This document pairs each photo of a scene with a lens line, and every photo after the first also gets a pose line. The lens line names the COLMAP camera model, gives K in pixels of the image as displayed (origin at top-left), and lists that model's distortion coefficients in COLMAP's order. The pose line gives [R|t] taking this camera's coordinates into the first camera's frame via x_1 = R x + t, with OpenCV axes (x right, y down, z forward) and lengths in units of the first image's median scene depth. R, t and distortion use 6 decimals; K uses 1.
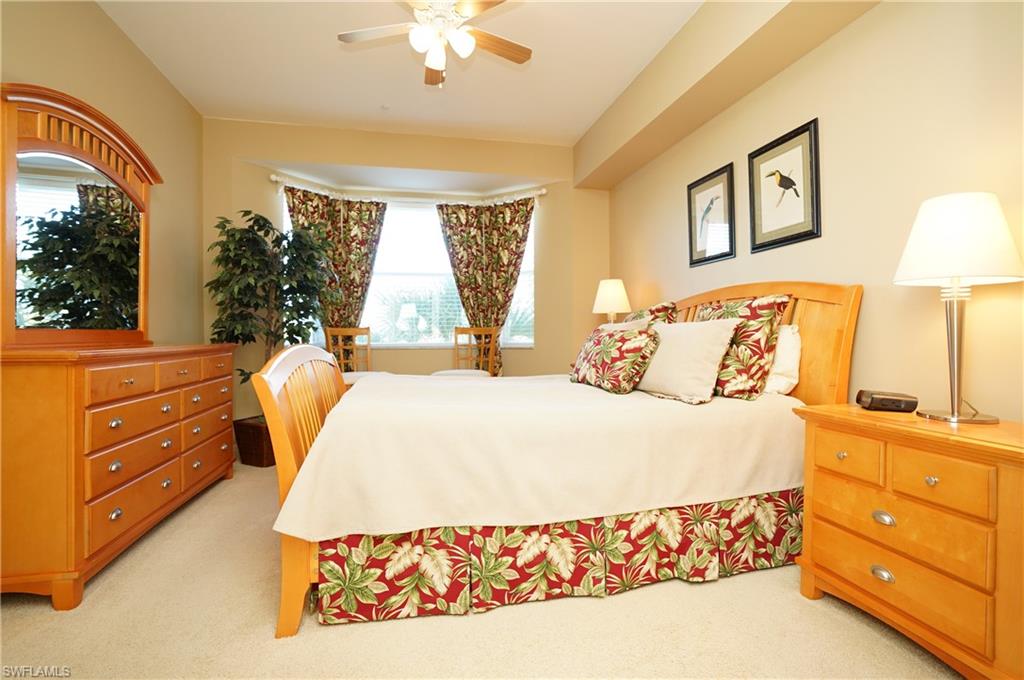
lens RADIAL K [[473.1, 0, 517.5], [0, 473.1, 336.8], [0, 0, 1]] dist [-0.071895, 0.027234]
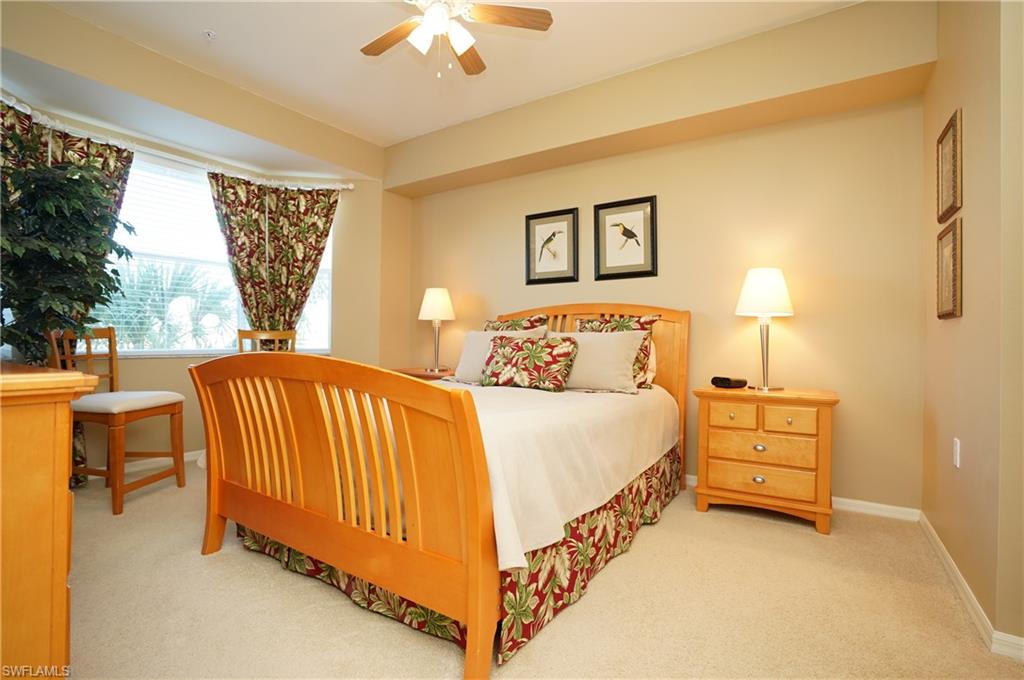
lens RADIAL K [[473.1, 0, 517.5], [0, 473.1, 336.8], [0, 0, 1]] dist [-0.071895, 0.027234]
pose [[0.721228, 0.011653, 0.692600, -0.391162], [-0.003326, 0.999905, -0.013359, -0.000398], [-0.692690, 0.007331, 0.721198, 0.124277]]
